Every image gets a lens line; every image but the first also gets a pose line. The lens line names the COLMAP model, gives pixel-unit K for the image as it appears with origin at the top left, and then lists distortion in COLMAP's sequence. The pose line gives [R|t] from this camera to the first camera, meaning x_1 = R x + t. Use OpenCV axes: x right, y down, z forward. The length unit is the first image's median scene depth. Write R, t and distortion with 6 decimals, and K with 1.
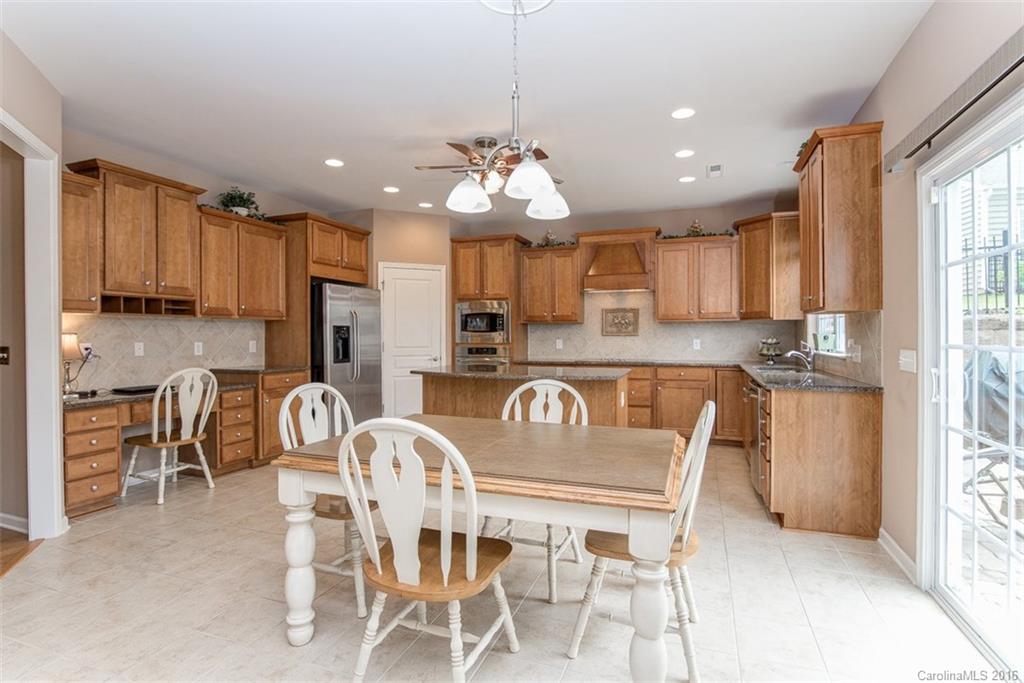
lens RADIAL K [[488.6, 0, 516.0], [0, 488.6, 333.8], [0, 0, 1]] dist [0.041667, 0.000133]
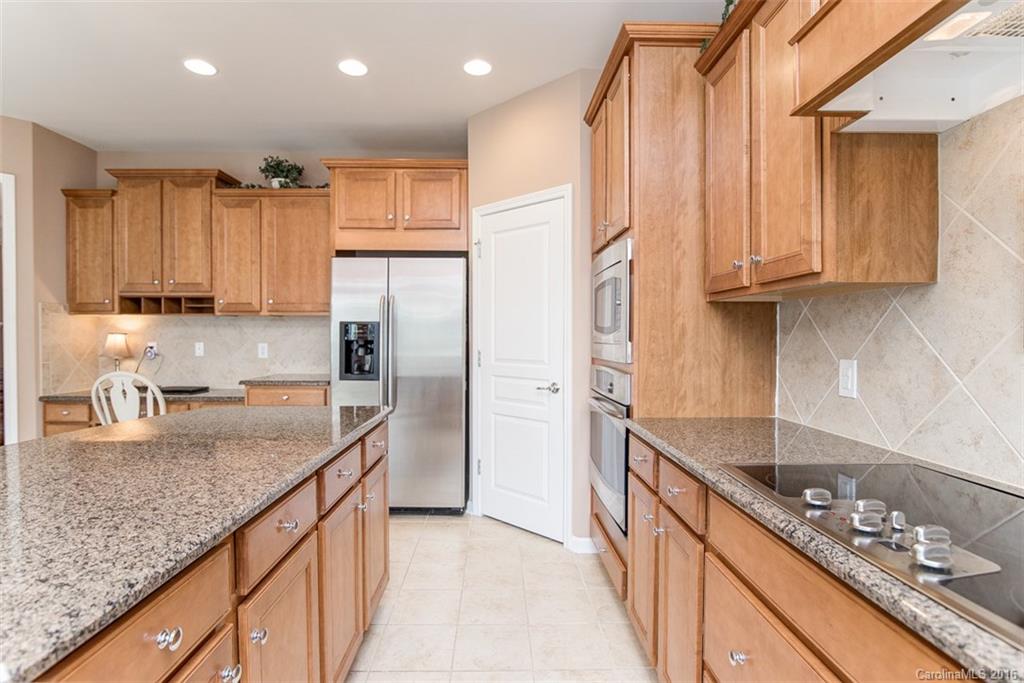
lens RADIAL K [[513.5, 0, 508.0], [0, 513.5, 341.4], [0, 0, 1]] dist [0.000585, -0.000066]
pose [[0.366772, 0.015118, -0.930188, 0.311208], [-0.002168, 0.999879, 0.015397, -0.001613], [0.930308, -0.003631, 0.366761, 0.873303]]
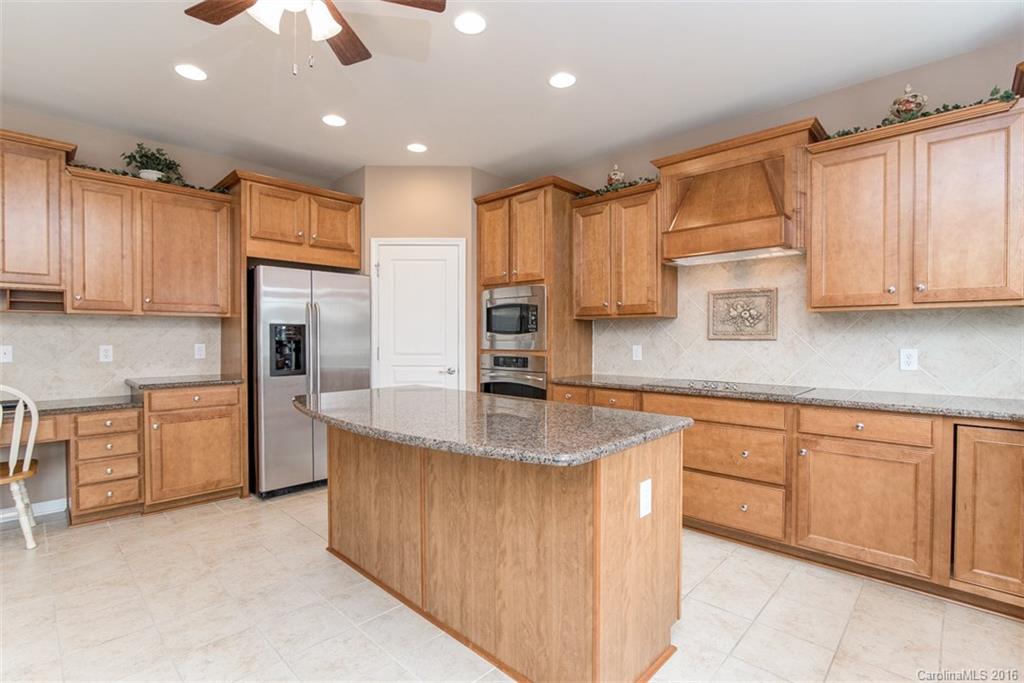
lens RADIAL K [[469.5, 0, 512.0], [0, 469.5, 341.5], [0, 0, 1]] dist [-0.000615, -0.000037]
pose [[0.917950, 0.007252, -0.396630, 0.208133], [-0.002441, 0.999917, 0.012634, -0.000422], [0.396689, -0.010629, 0.917891, 0.463349]]
